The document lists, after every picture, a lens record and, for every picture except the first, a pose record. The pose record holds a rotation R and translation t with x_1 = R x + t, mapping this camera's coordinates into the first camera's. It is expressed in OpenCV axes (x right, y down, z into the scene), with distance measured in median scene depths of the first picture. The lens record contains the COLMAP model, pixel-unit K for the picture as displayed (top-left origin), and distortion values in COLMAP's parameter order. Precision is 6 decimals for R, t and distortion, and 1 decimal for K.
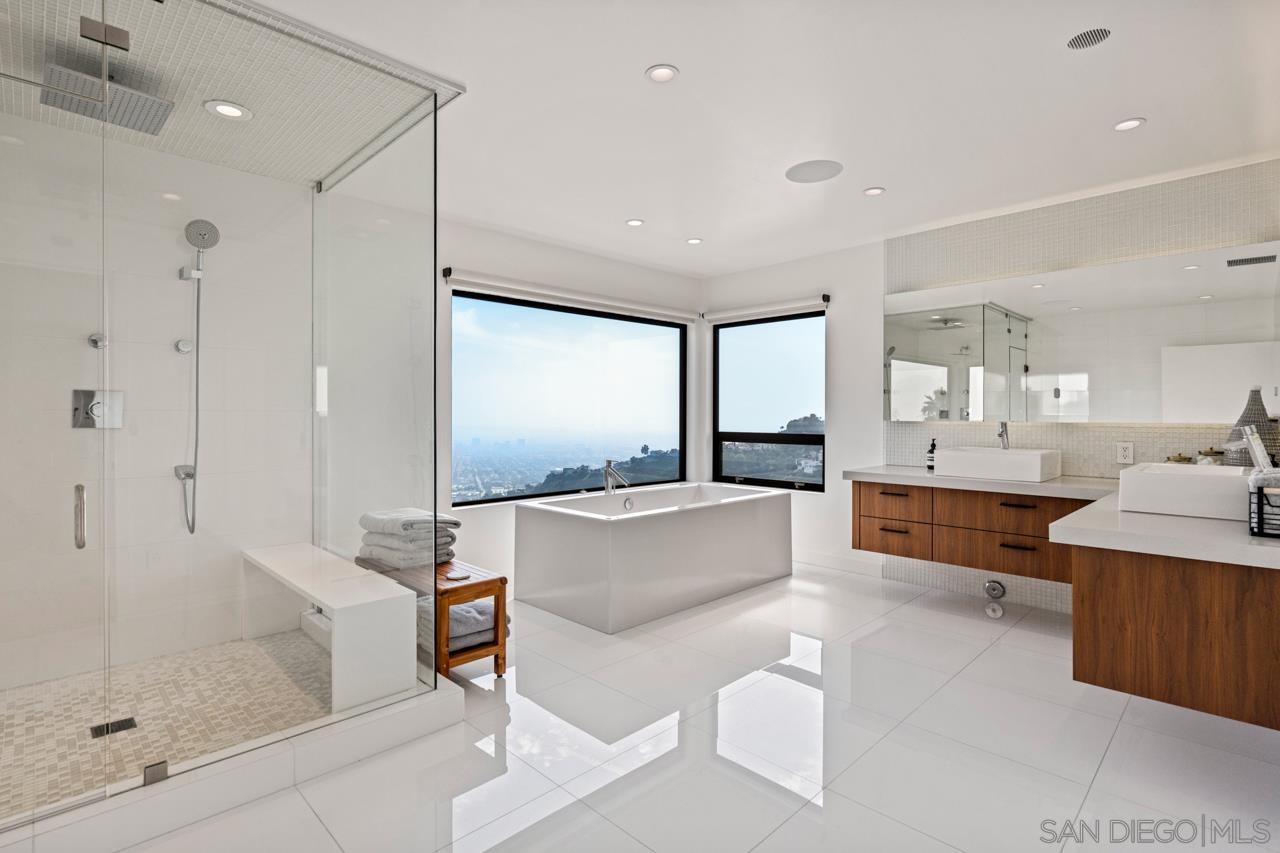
lens RADIAL K [[621.9, 0, 638.3], [0, 621.9, 420.1], [0, 0, 1]] dist [-0.002532, 0.001598]
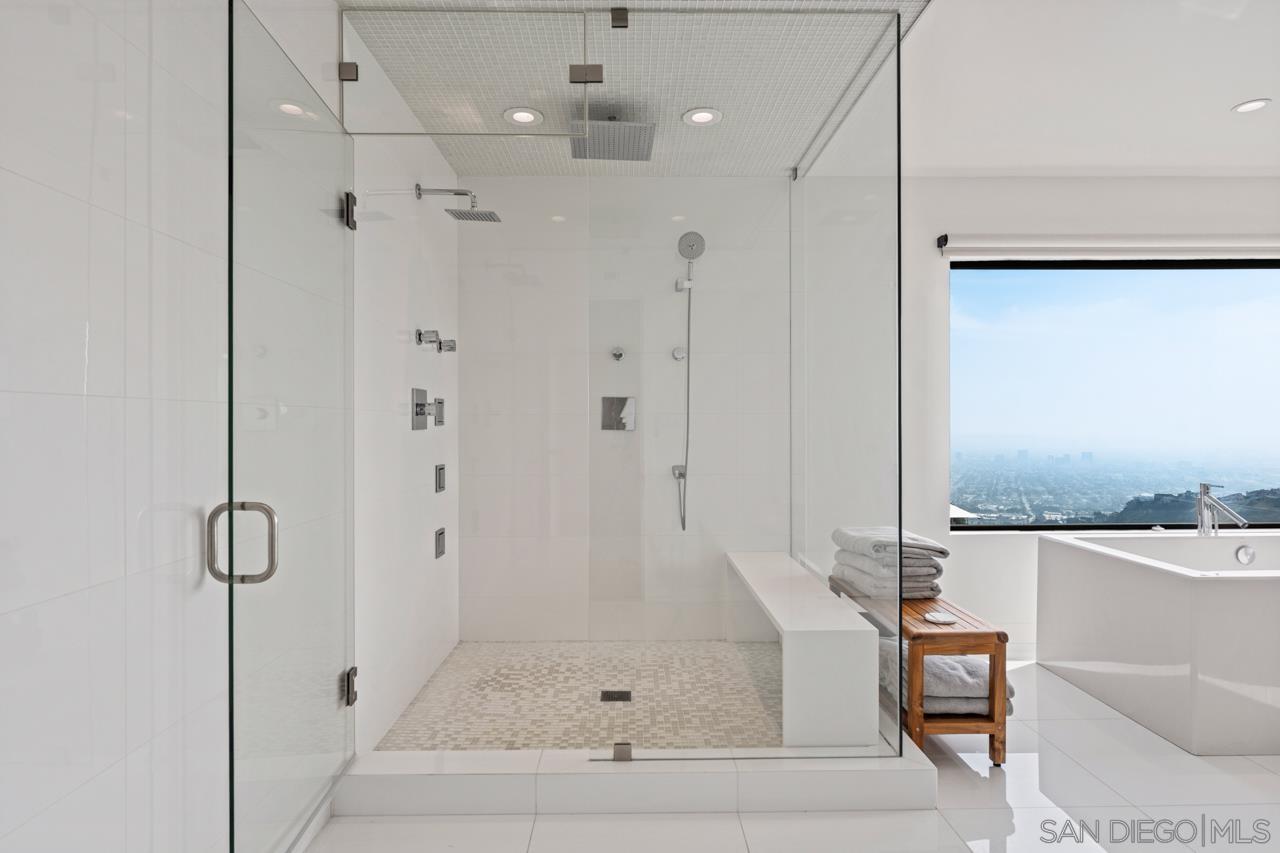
lens RADIAL K [[688.1, 0, 638.9], [0, 688.1, 423.3], [0, 0, 1]] dist [-0.002108, 0.000452]
pose [[0.722232, -0.003728, -0.691641, 0.030651], [-0.000641, 0.999981, -0.006060, 0.006774], [0.691650, 0.004820, 0.722217, 0.086481]]
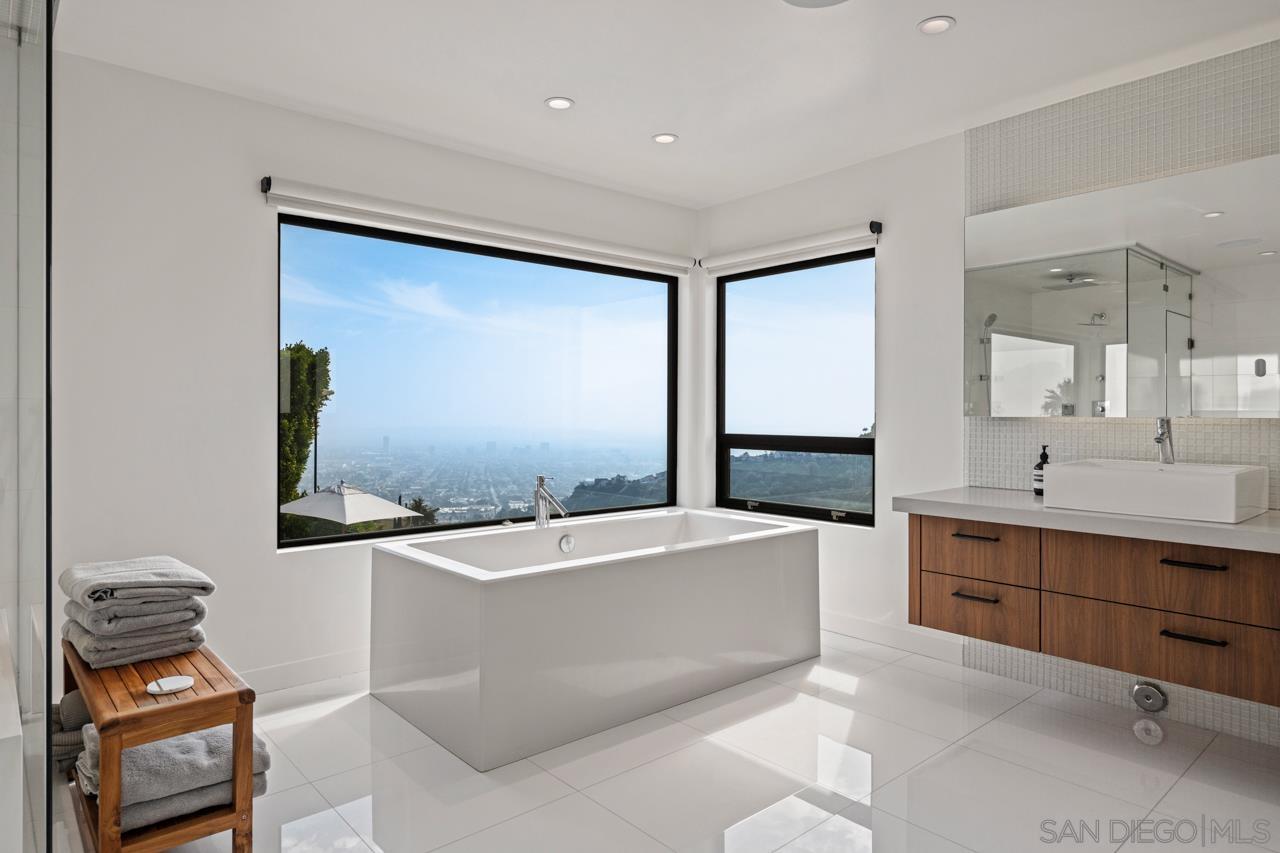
lens RADIAL K [[759.2, 0, 641.2], [0, 759.2, 418.6], [0, 0, 1]] dist [0.001320, 0.000095]
pose [[0.998207, 0.000904, -0.059845, 0.144793], [-0.001037, 0.999997, -0.002189, 0.006271], [0.059843, 0.002248, 0.998205, 0.269172]]
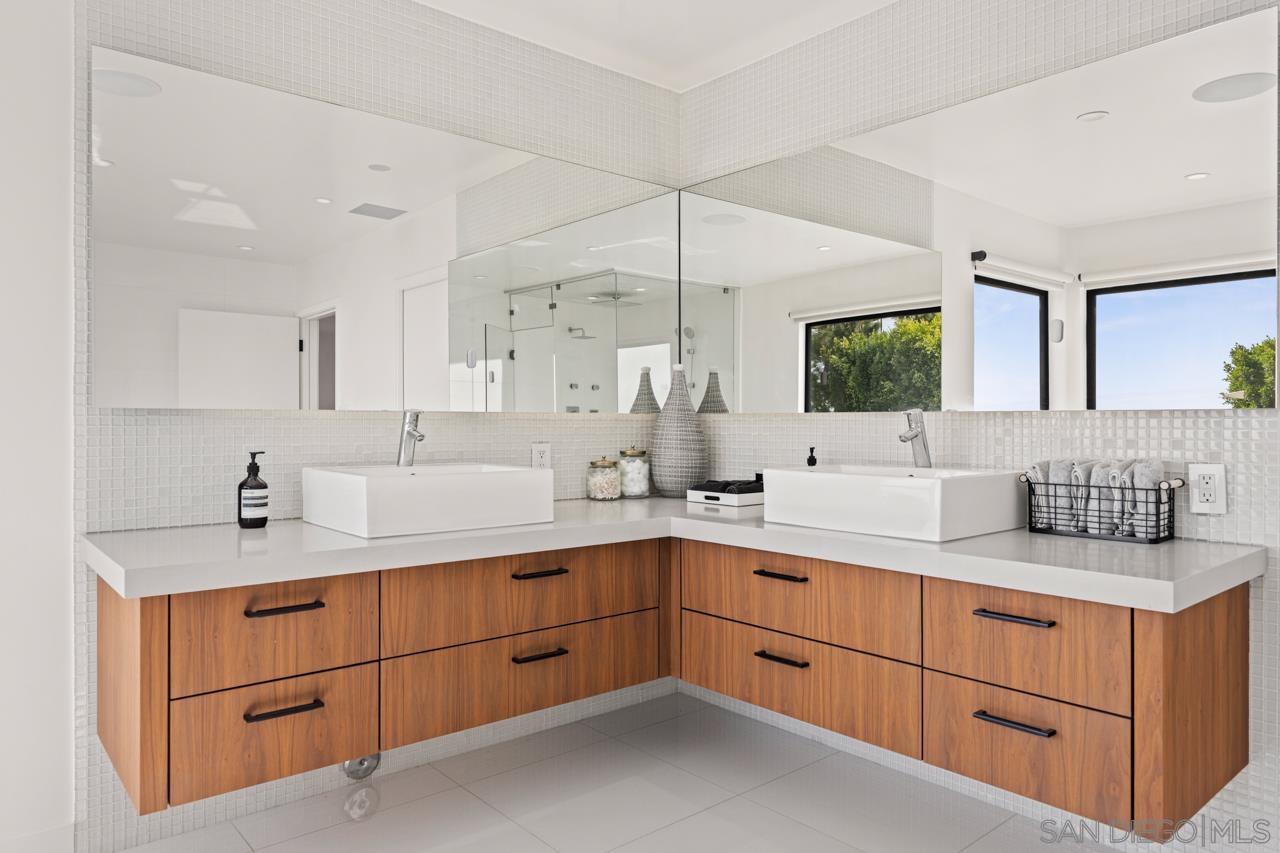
lens RADIAL K [[842.7, 0, 640.0], [0, 842.7, 426.5], [0, 0, 1]] dist [-0.007860, -0.002124]
pose [[0.066175, -0.006353, 0.997788, -0.066661], [0.008139, 0.999950, 0.005827, 0.014156], [-0.997775, 0.007736, 0.066223, 0.845828]]
